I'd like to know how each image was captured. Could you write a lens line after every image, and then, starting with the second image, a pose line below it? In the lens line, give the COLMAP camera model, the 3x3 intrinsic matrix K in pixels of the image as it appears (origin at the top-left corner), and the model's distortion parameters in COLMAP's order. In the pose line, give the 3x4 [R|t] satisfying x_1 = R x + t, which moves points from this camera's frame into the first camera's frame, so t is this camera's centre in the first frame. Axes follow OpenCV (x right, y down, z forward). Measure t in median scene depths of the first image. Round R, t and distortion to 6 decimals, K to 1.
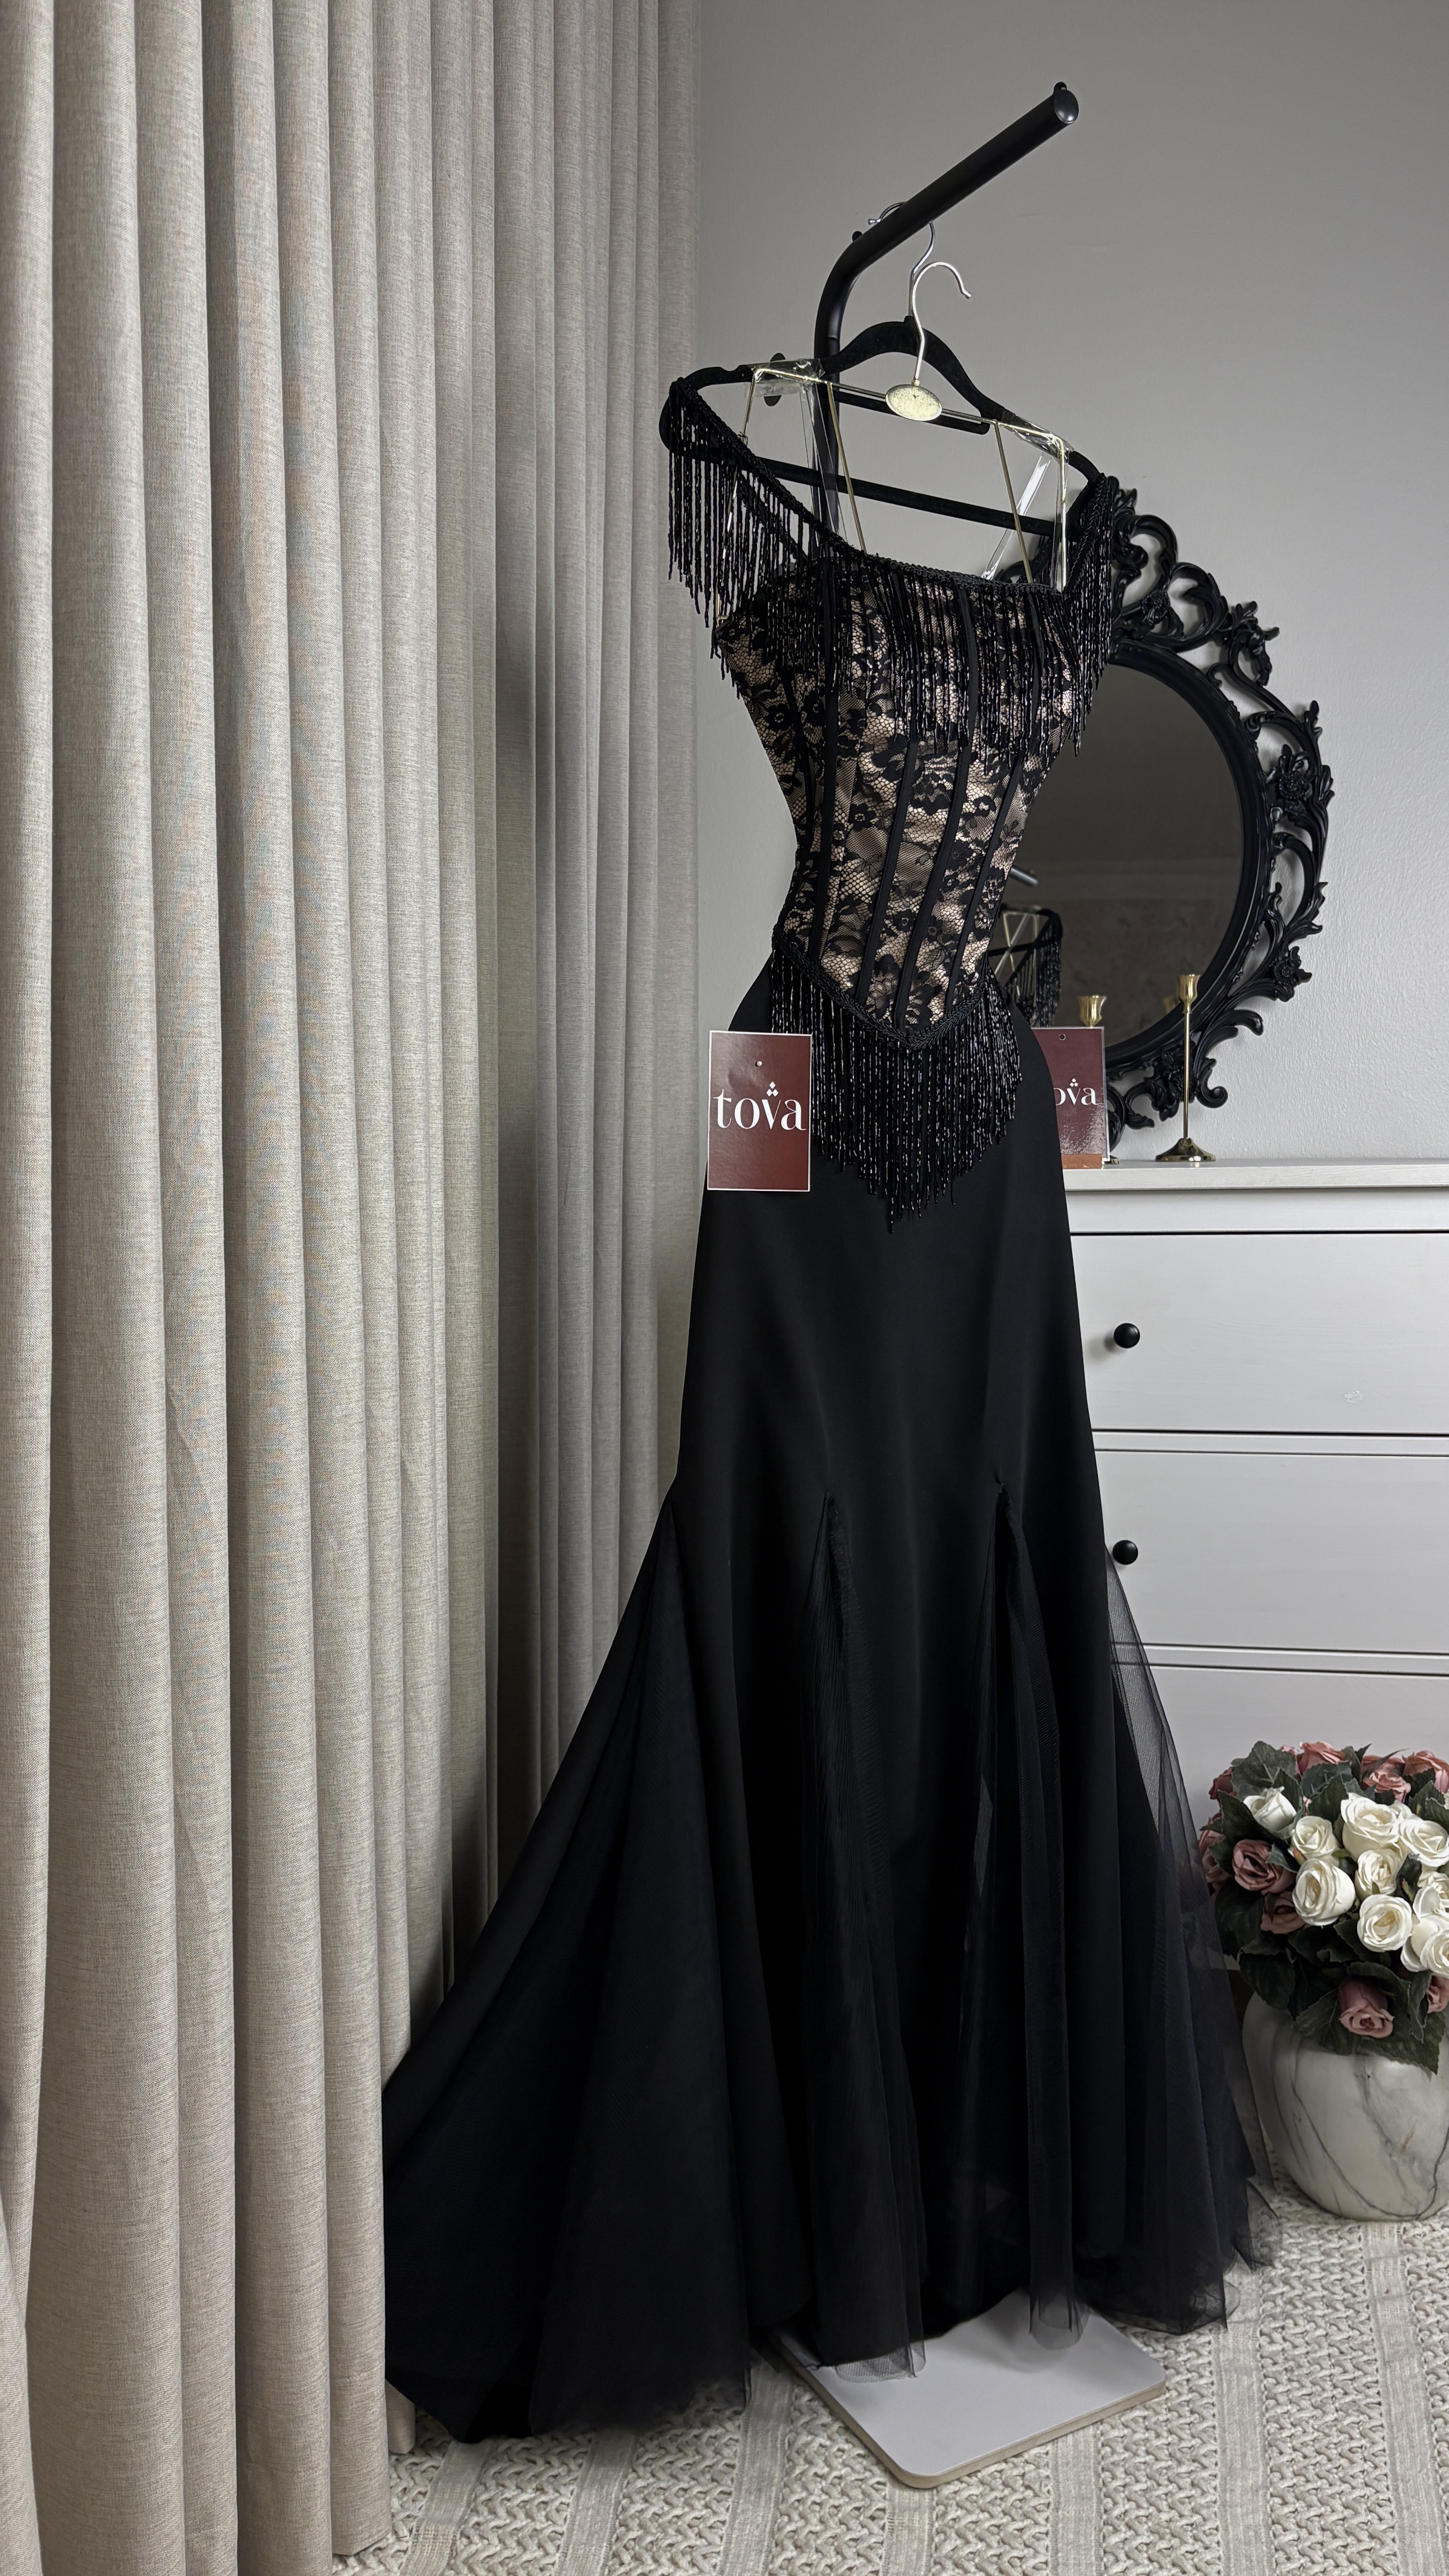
lens RADIAL K [[1923.9, 0, 719.2], [0, 1923.9, 1319.0], [0, 0, 1]] dist [0.014960, -0.008968]
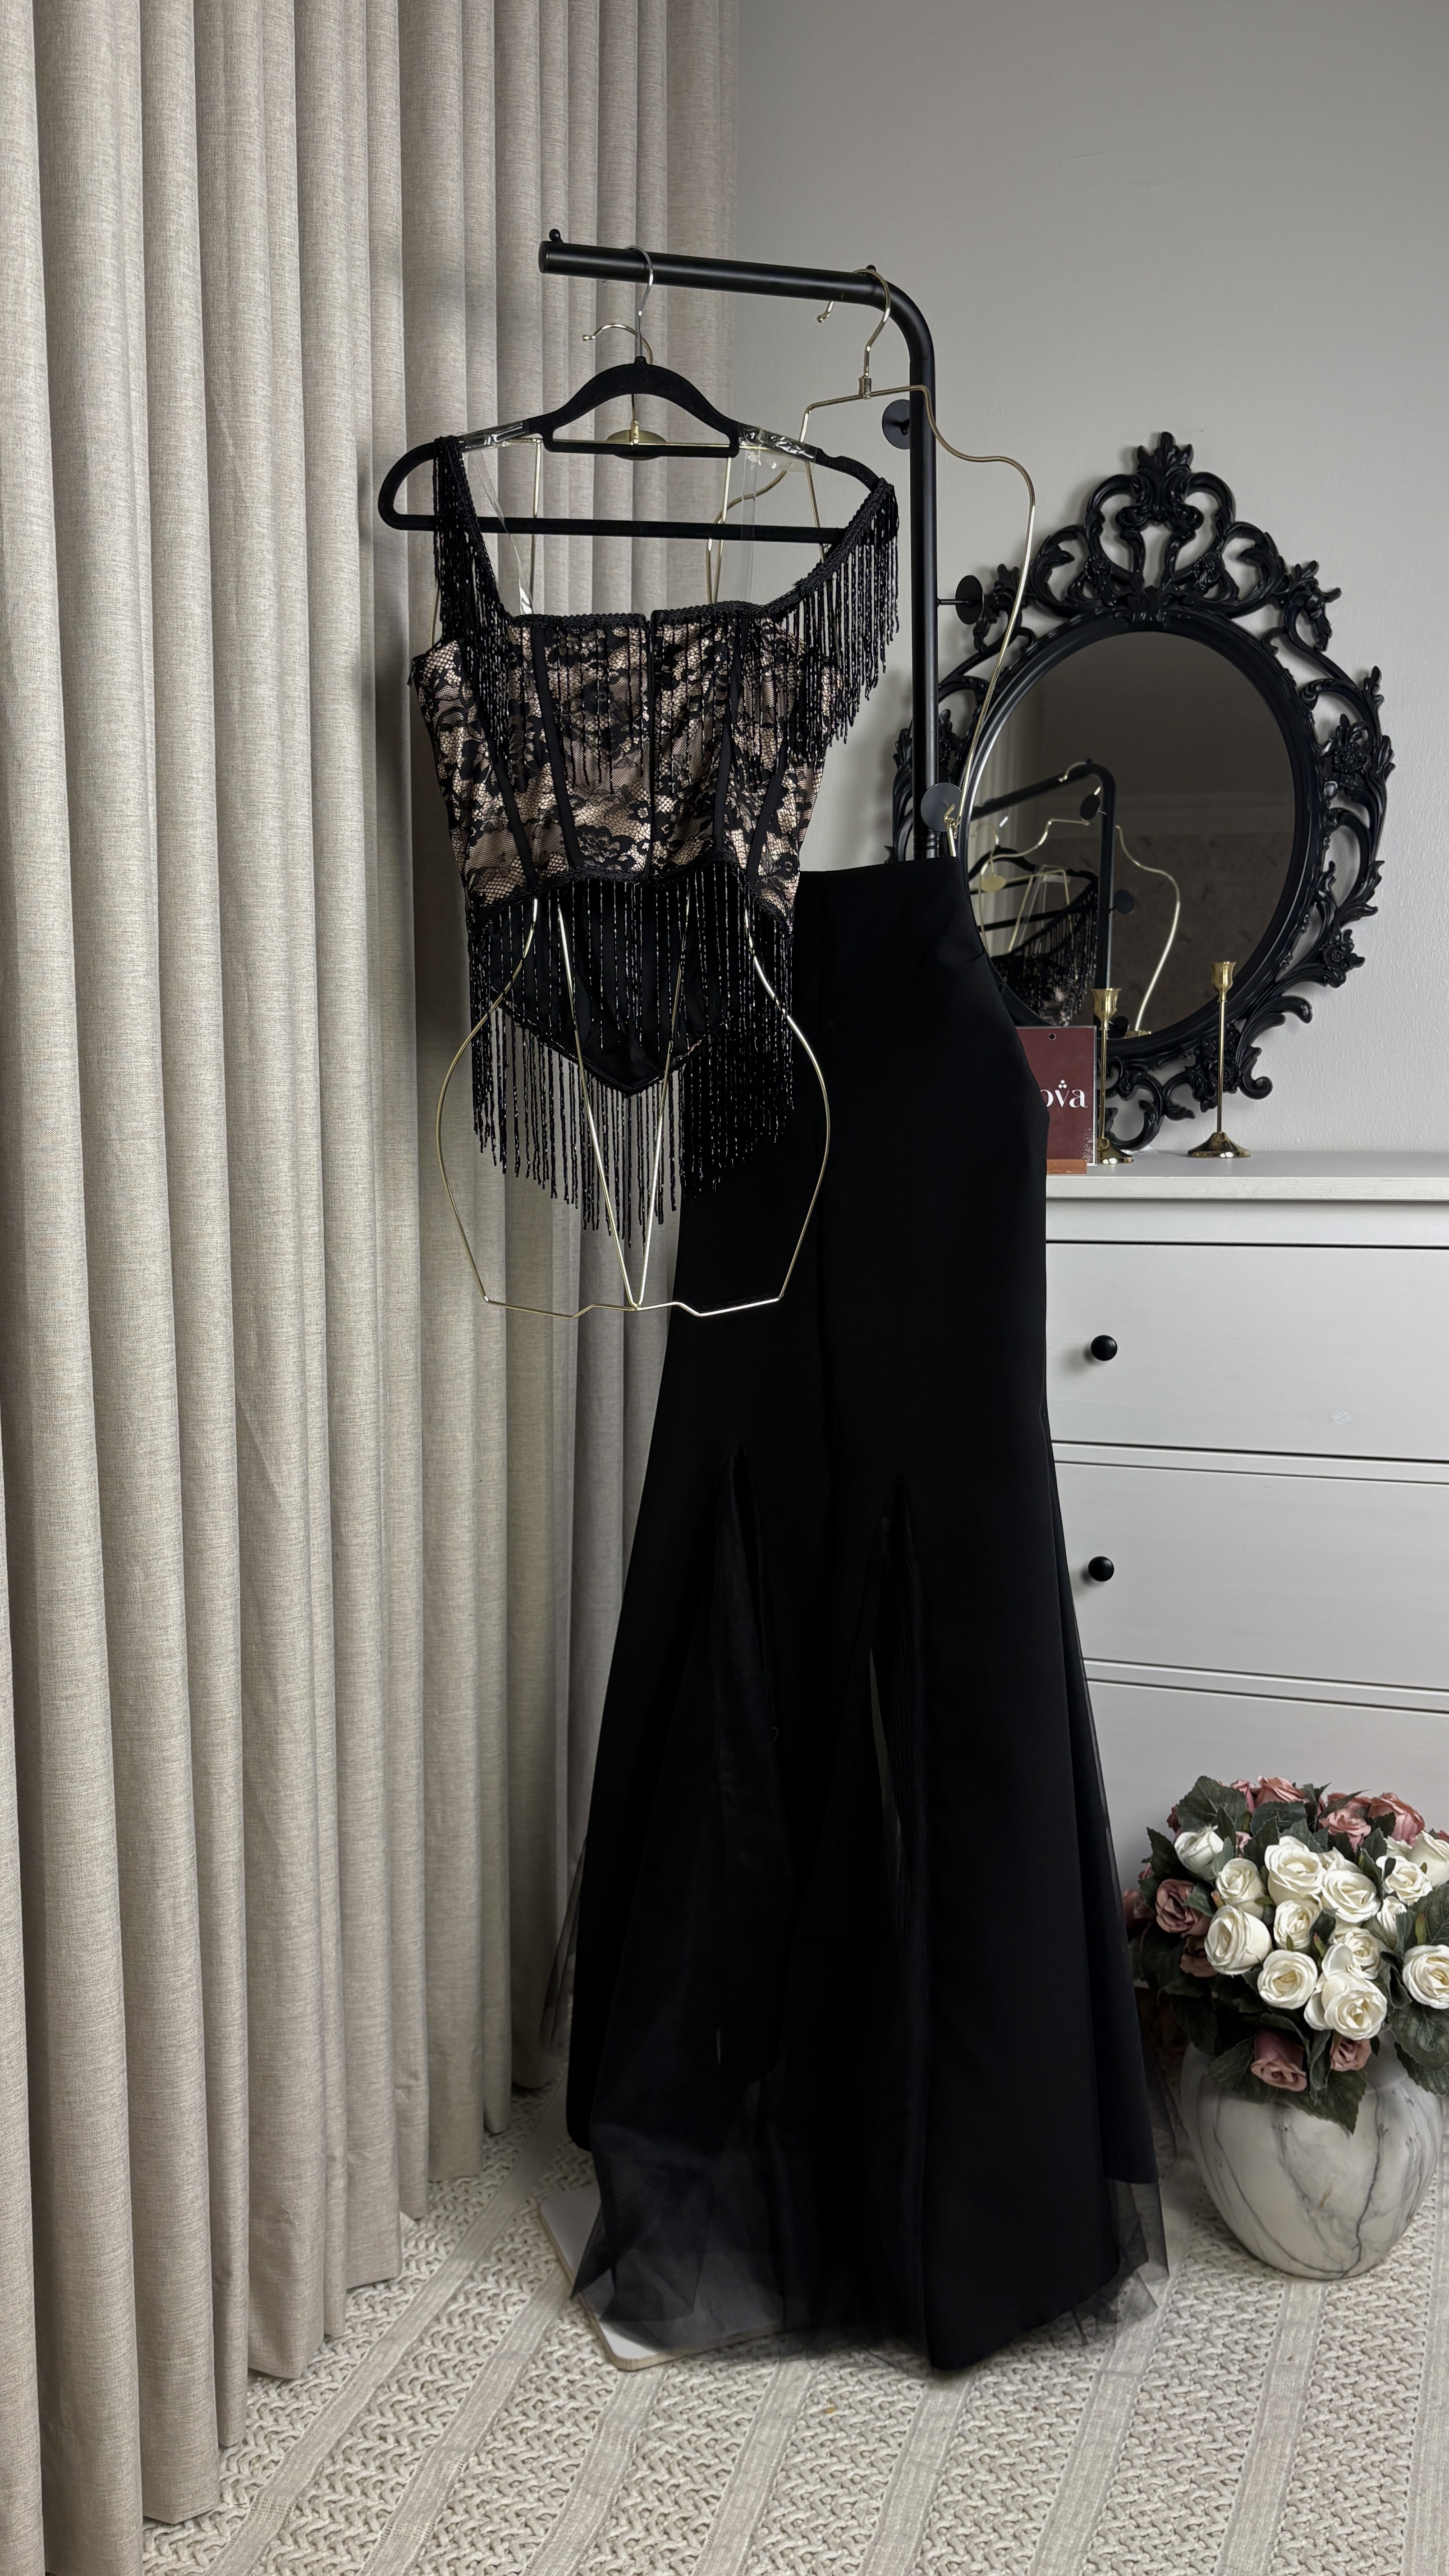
lens RADIAL K [[1924.7, 0, 730.4], [0, 1924.7, 1318.7], [0, 0, 1]] dist [0.010134, -0.001047]
pose [[0.989514, 0.019759, -0.143082, 0.159541], [-0.014189, 0.999105, 0.039843, -0.041099], [0.143741, -0.037395, 0.988909, 0.013601]]
